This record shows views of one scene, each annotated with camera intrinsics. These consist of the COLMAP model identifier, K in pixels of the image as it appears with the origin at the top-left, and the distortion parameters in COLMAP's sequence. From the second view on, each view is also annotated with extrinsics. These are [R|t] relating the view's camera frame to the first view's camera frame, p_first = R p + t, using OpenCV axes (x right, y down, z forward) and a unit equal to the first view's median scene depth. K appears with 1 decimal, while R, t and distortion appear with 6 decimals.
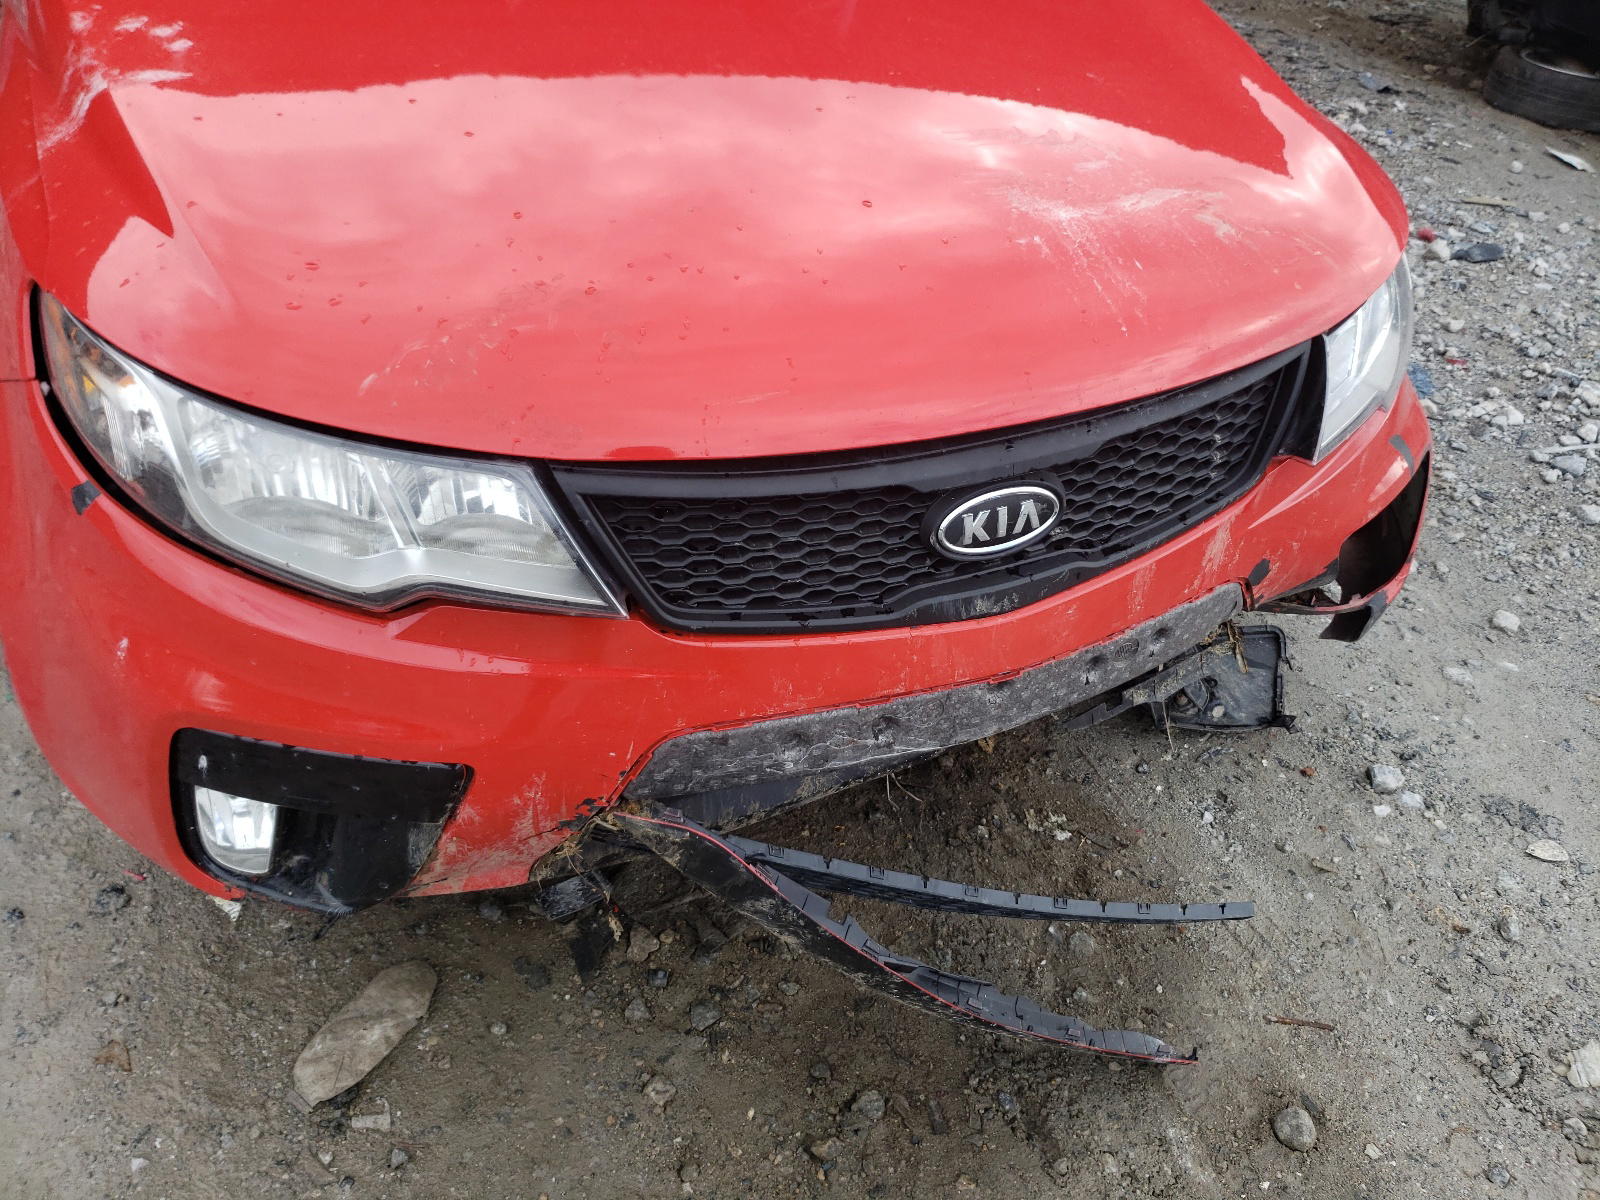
lens RADIAL K [[1263.9, 0, 800.0], [0, 1263.9, 600.0], [0, 0, 1]] dist [0.082956, -0.157411]
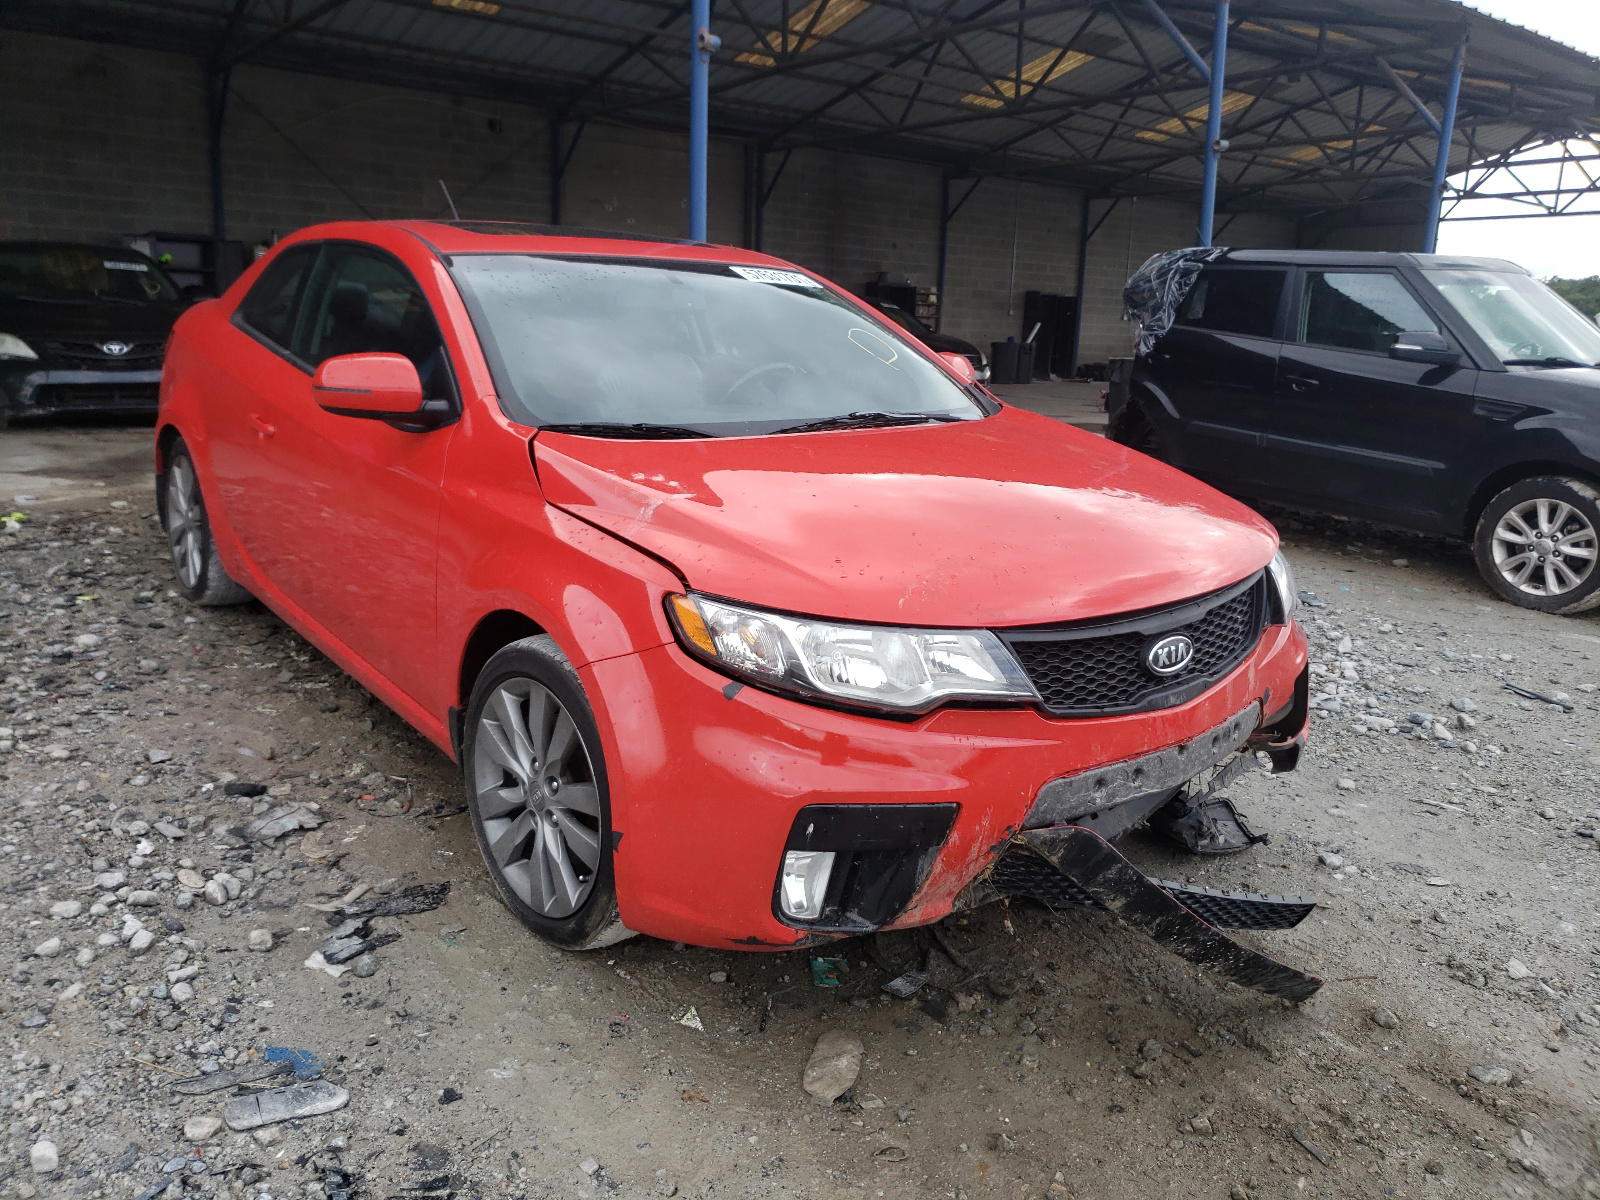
lens RADIAL K [[1263.9, 0, 800.0], [0, 1263.9, 600.0], [0, 0, 1]] dist [0.082956, -0.157411]
pose [[0.963599, -0.101181, 0.247465, -0.846719], [0.183299, 0.923849, -0.336011, 0.403101], [-0.194622, 0.369140, 0.908767, -0.671162]]
